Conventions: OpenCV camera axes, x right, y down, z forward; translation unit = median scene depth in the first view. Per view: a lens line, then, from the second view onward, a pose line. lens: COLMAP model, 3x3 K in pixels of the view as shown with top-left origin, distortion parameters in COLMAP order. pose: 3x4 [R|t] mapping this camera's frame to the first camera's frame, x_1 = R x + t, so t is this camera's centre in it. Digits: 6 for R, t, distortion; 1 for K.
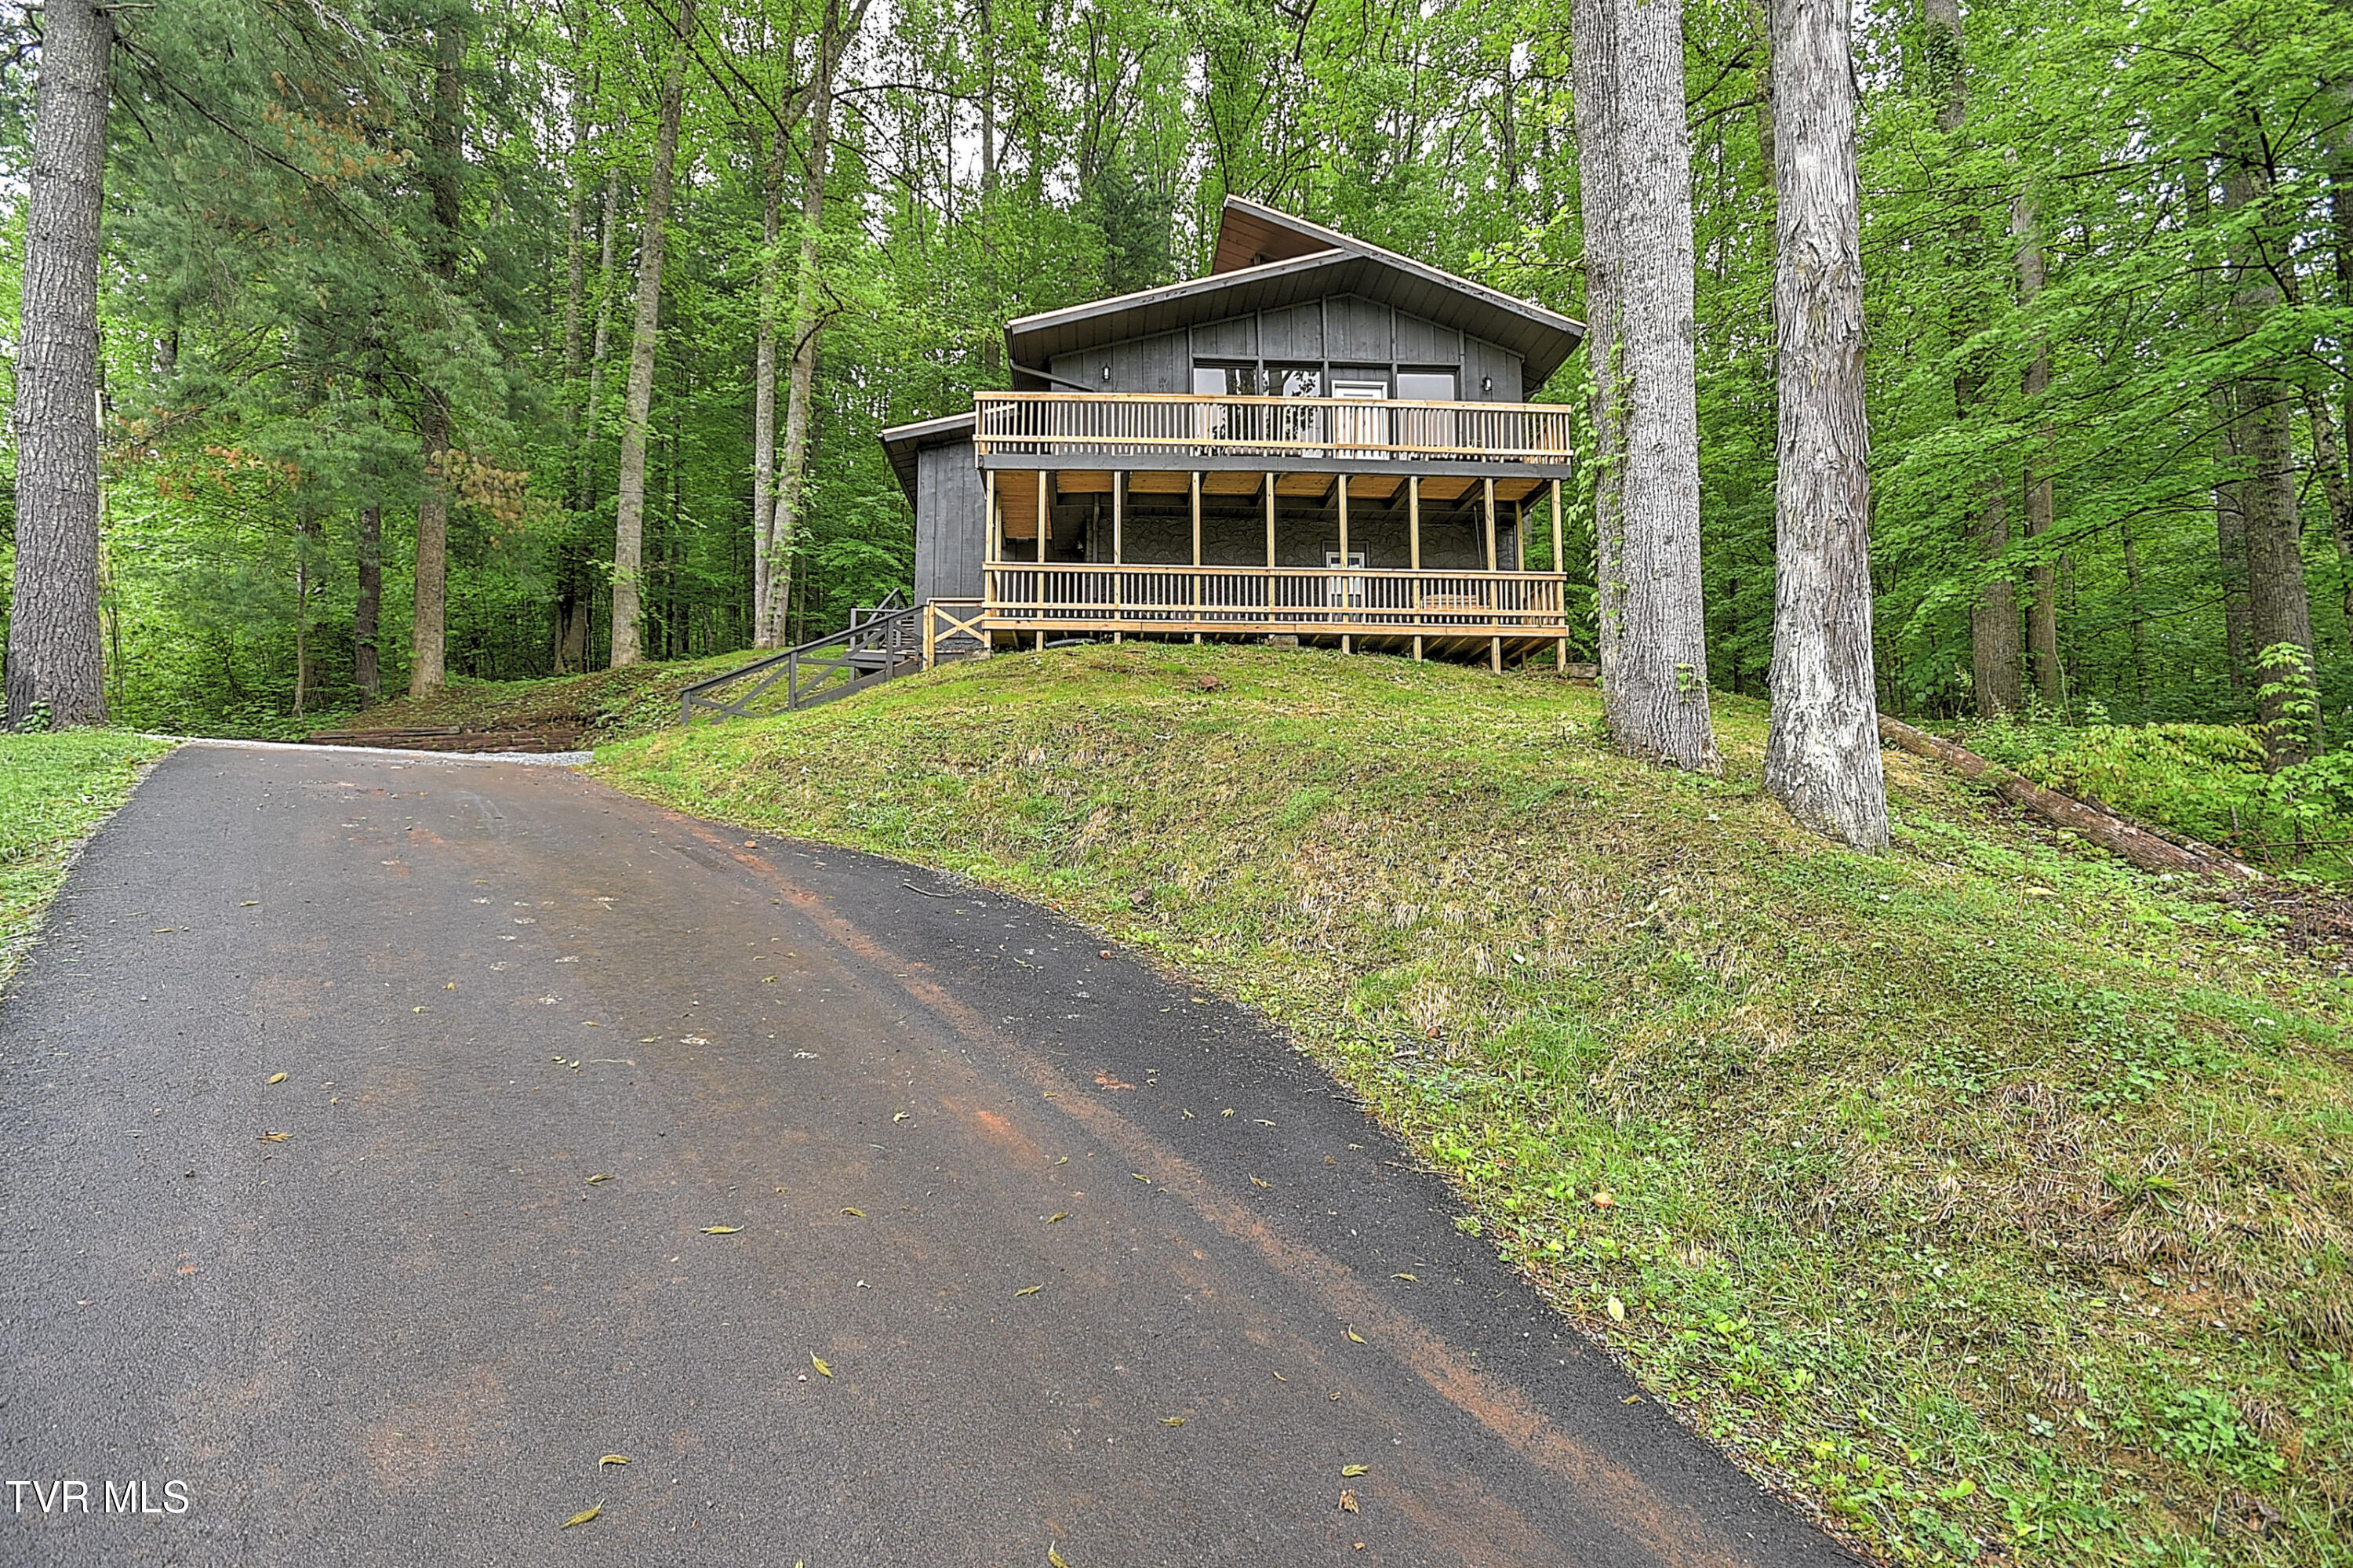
lens RADIAL K [[1018.2, 0, 1176.5], [0, 1018.2, 784.0], [0, 0, 1]] dist [-0.003572, -0.000626]
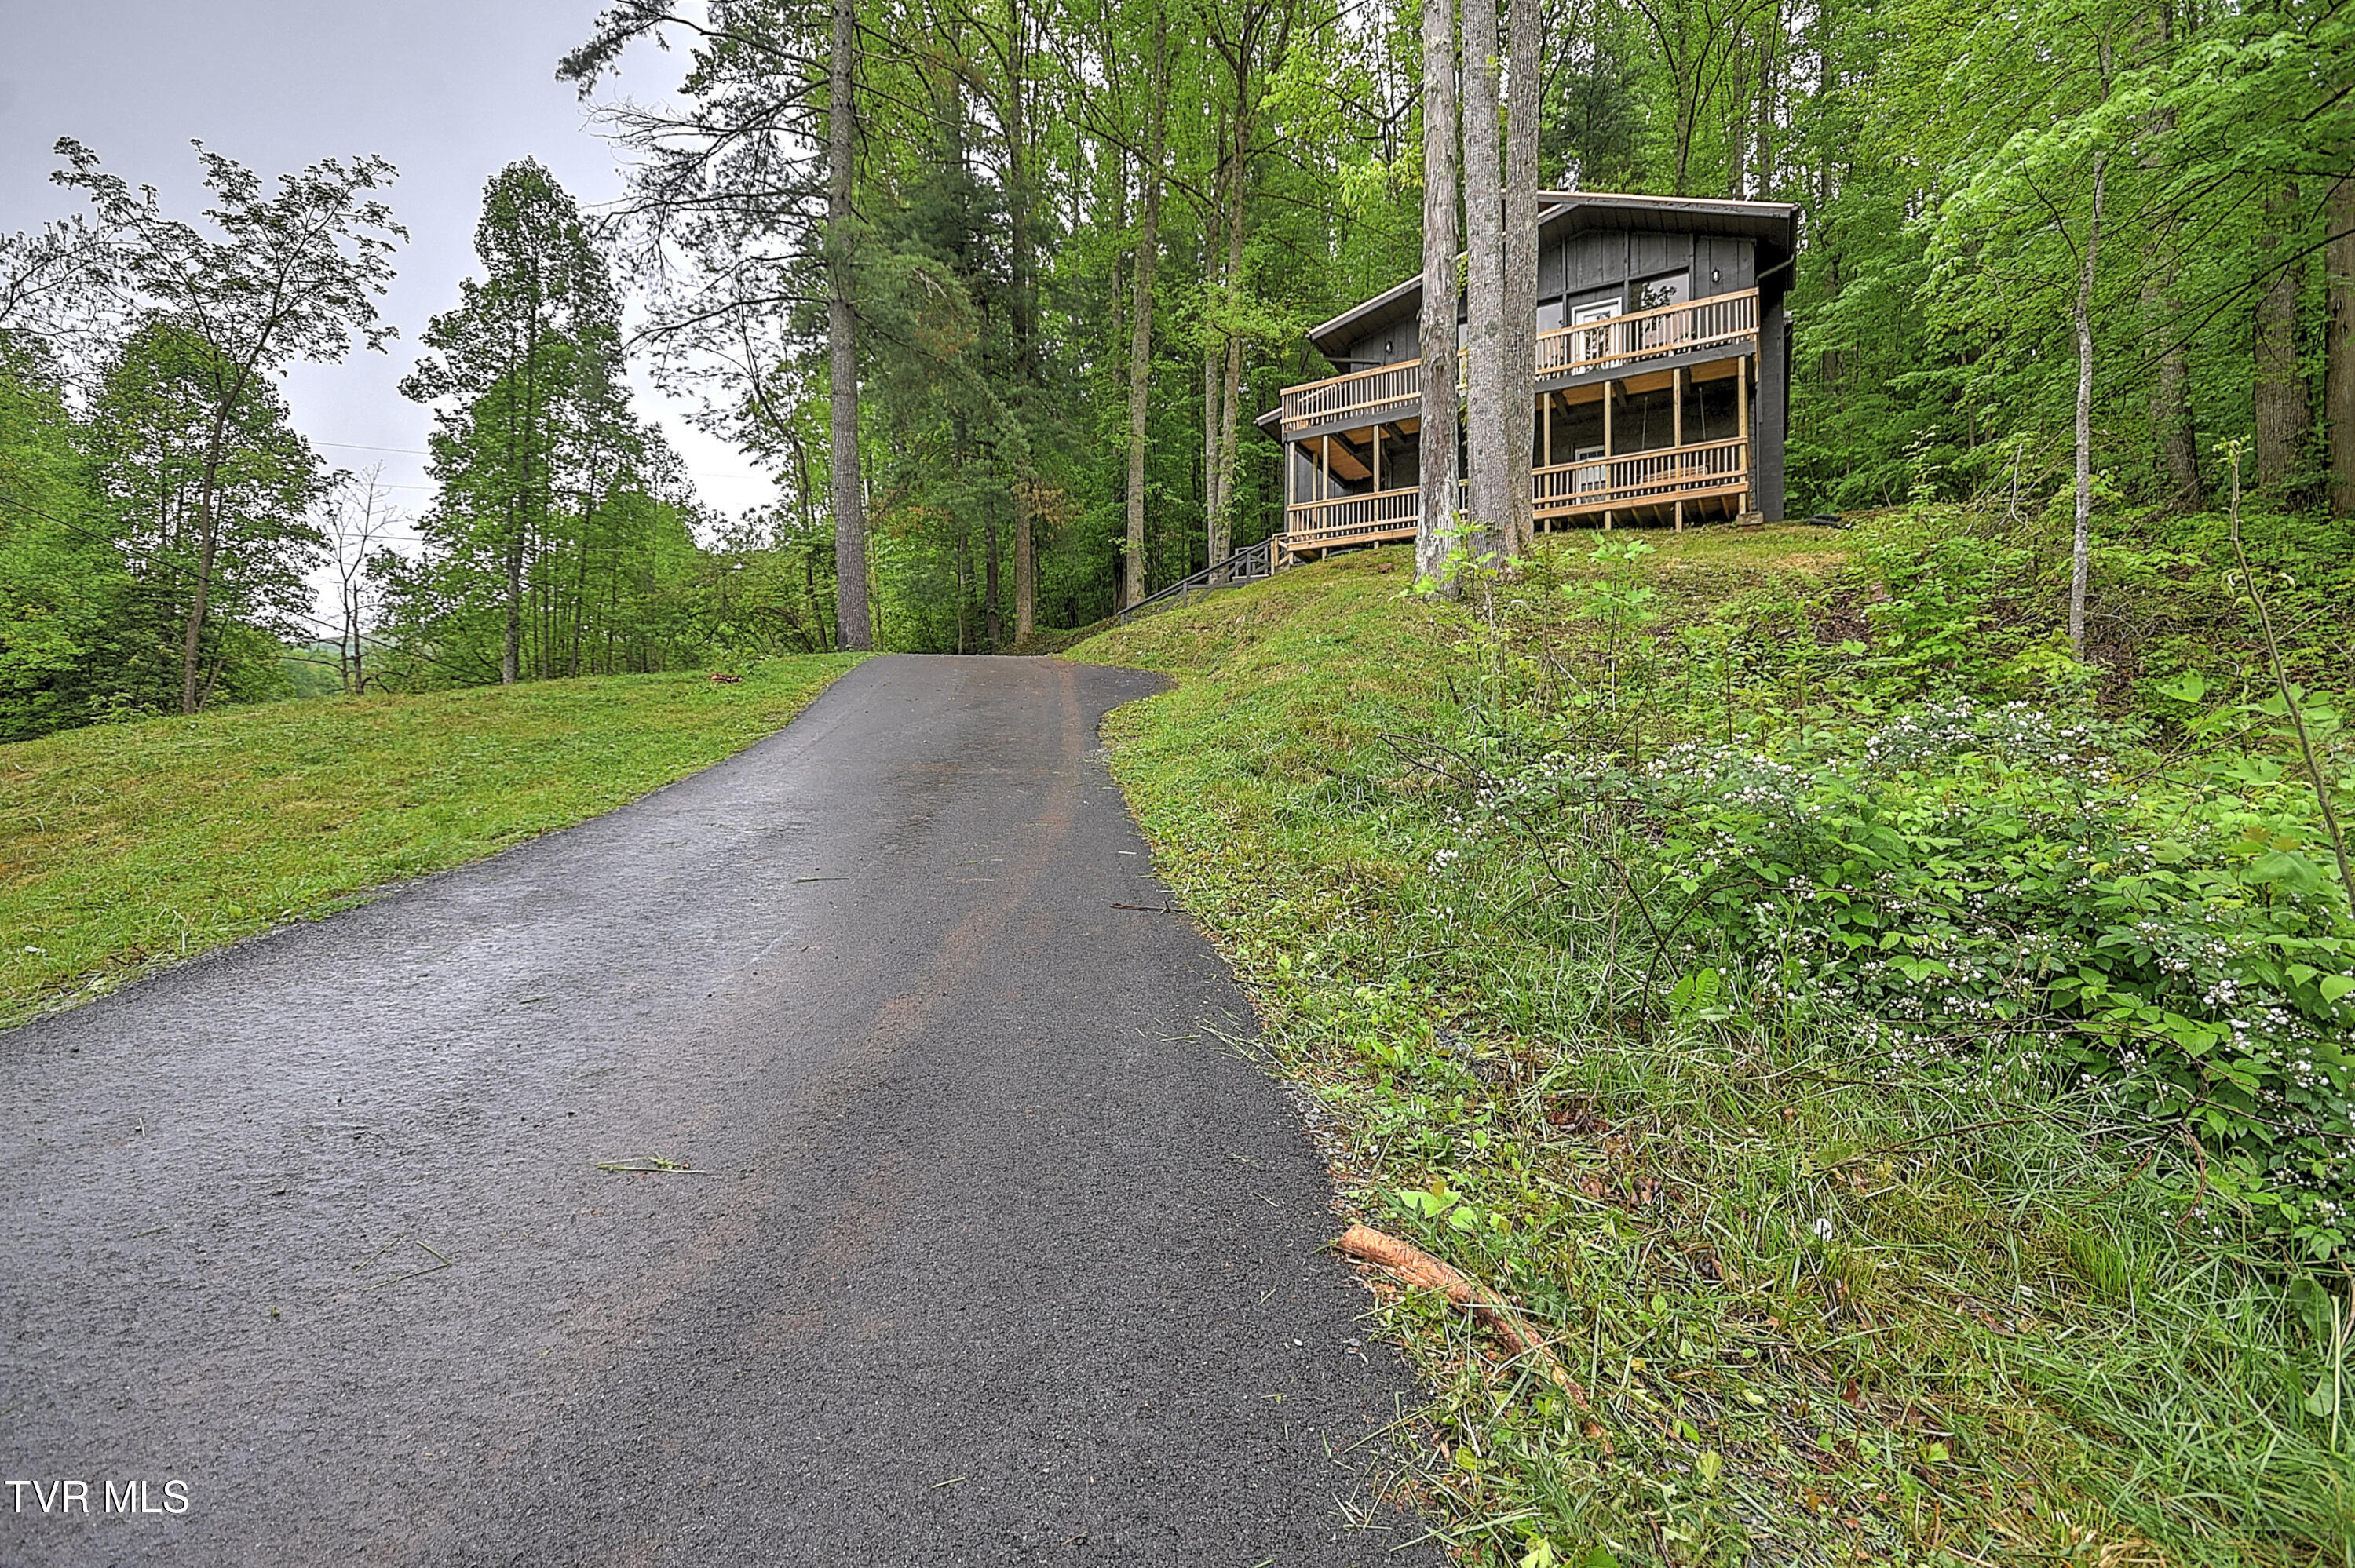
lens RADIAL K [[1164.3, 0, 1171.0], [0, 1164.3, 822.0], [0, 0, 1]] dist [0.000470, 0.000342]
pose [[0.840285, -0.007559, -0.542093, 0.552364], [0.042489, 0.997745, 0.051949, 0.139766], [0.540478, -0.066685, 0.838711, -0.523404]]
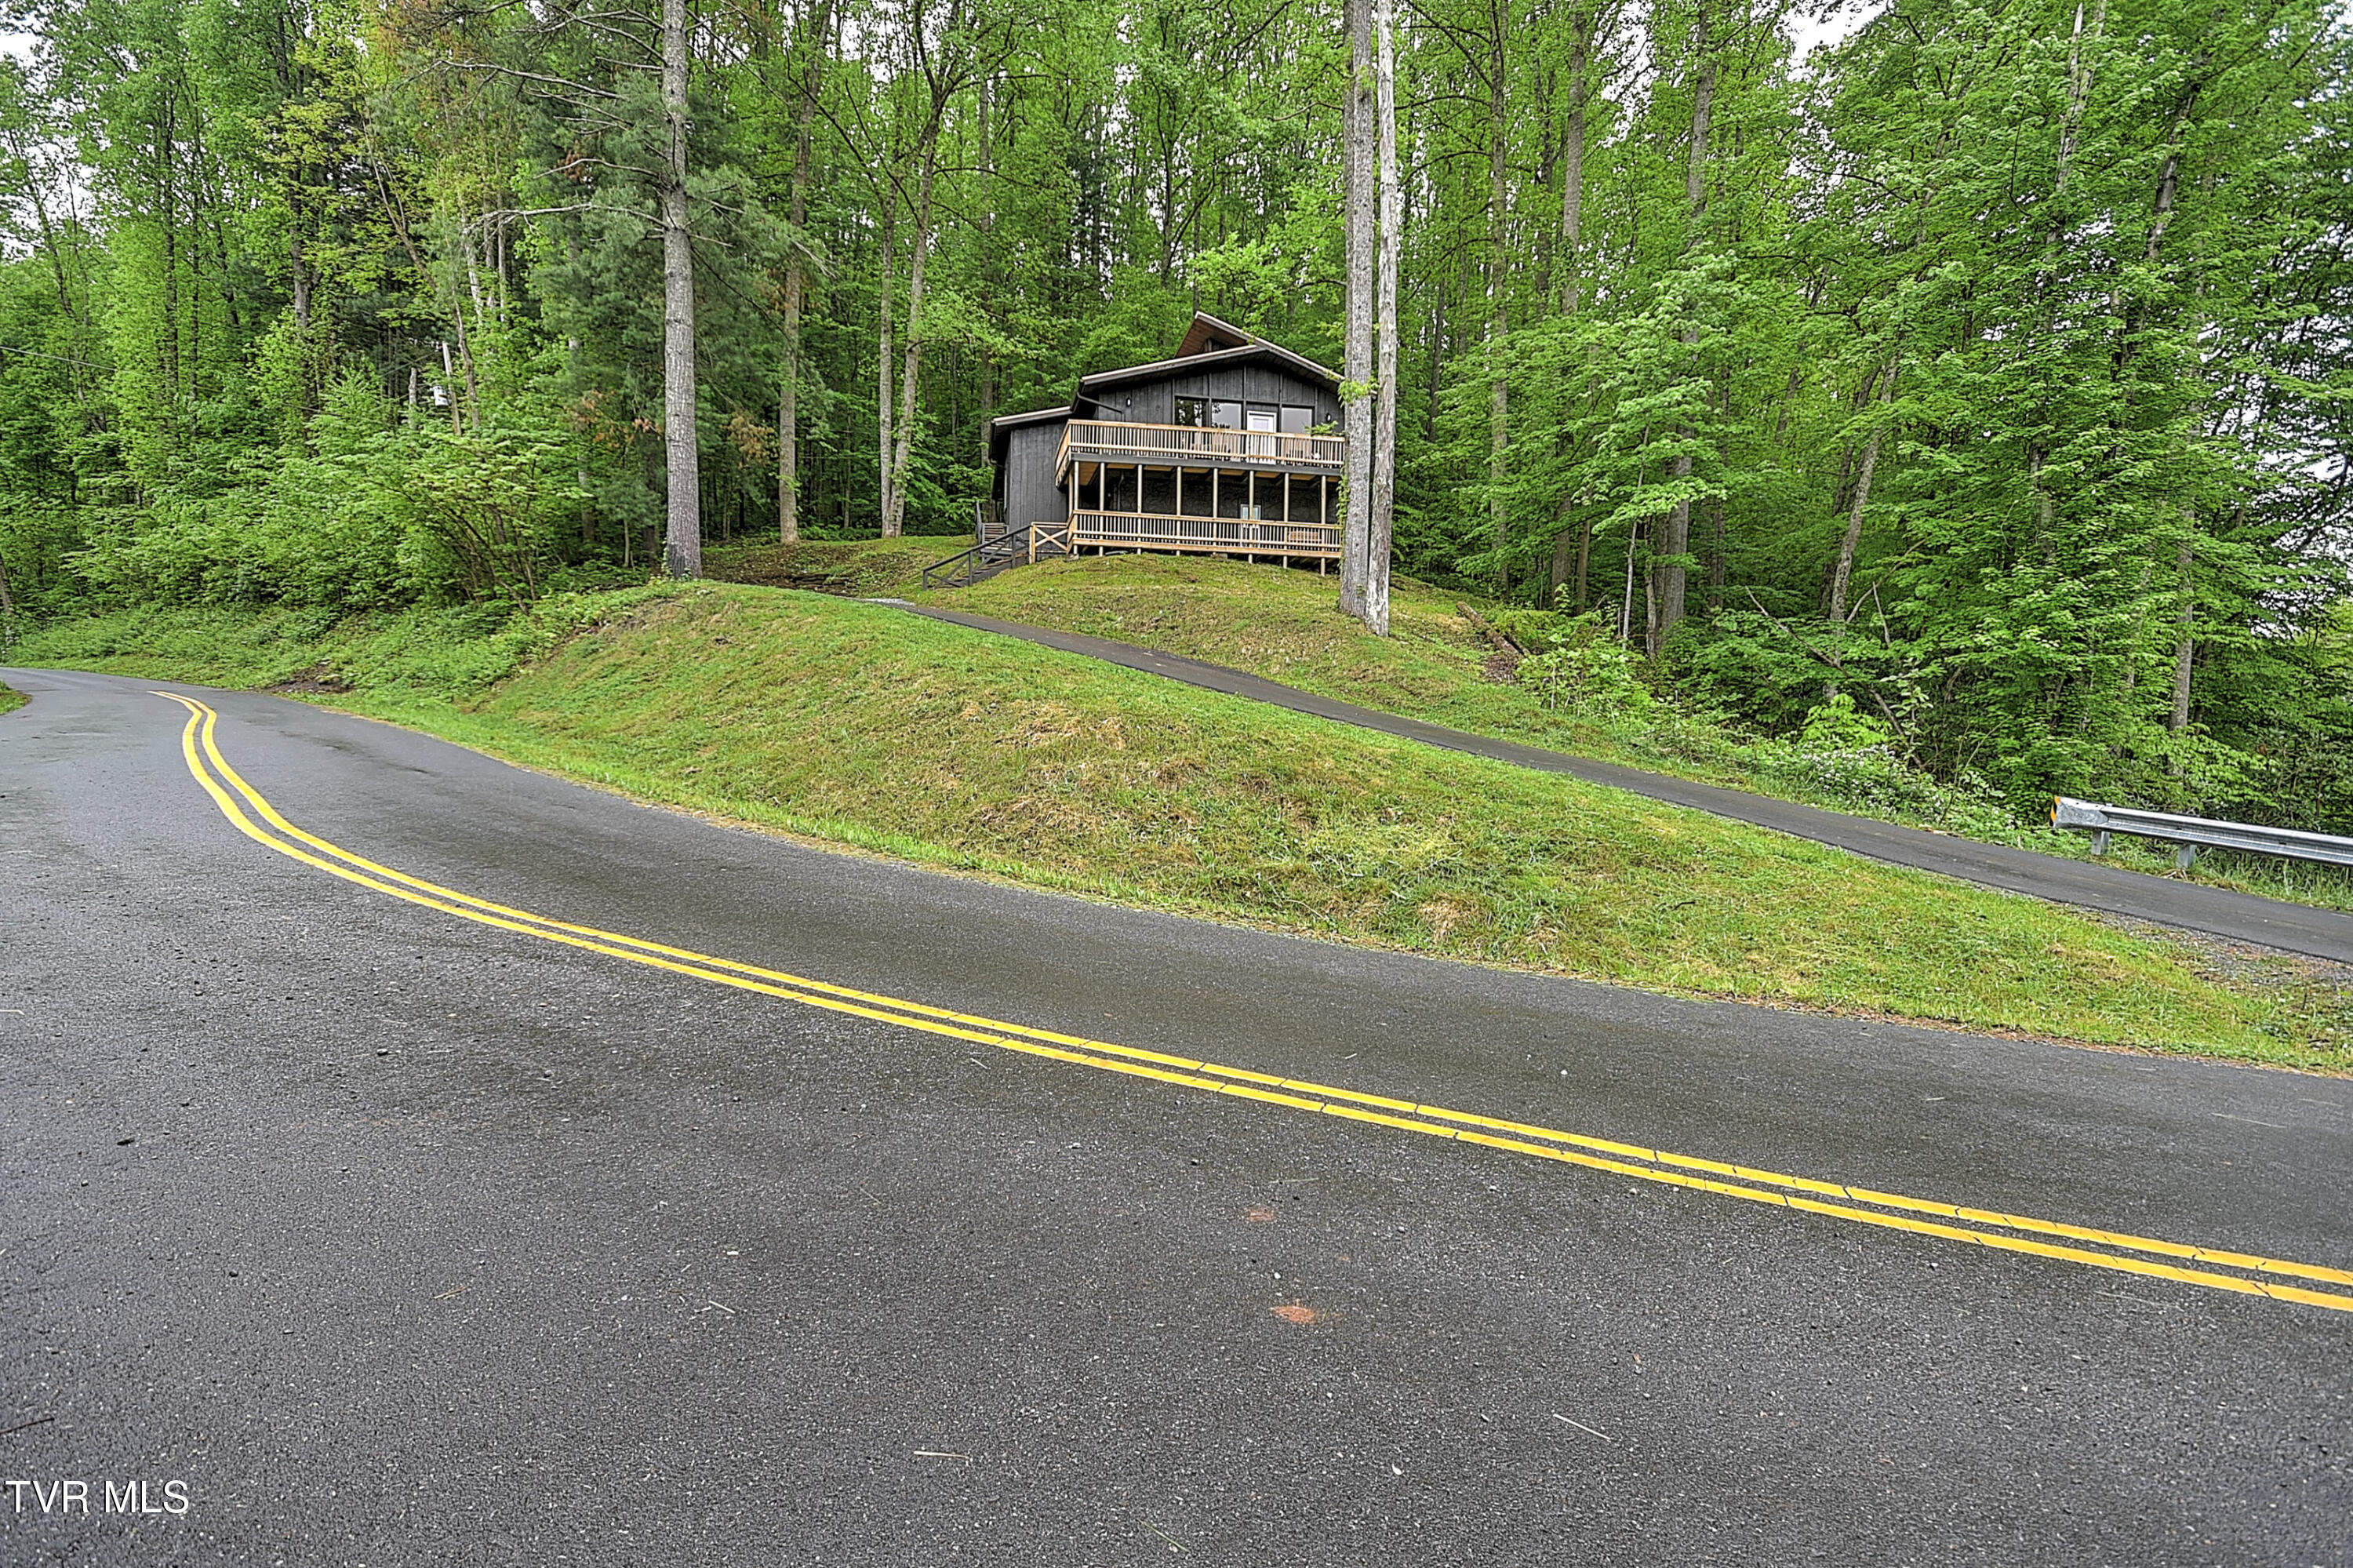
lens RADIAL K [[1163.5, 0, 1170.0], [0, 1163.5, 821.9], [0, 0, 1]] dist [0.000470, 0.000342]
pose [[0.992335, 0.013529, 0.122834, -0.258869], [-0.030213, 0.990385, 0.134998, 0.071186], [-0.119826, -0.137674, 0.983203, -1.277086]]
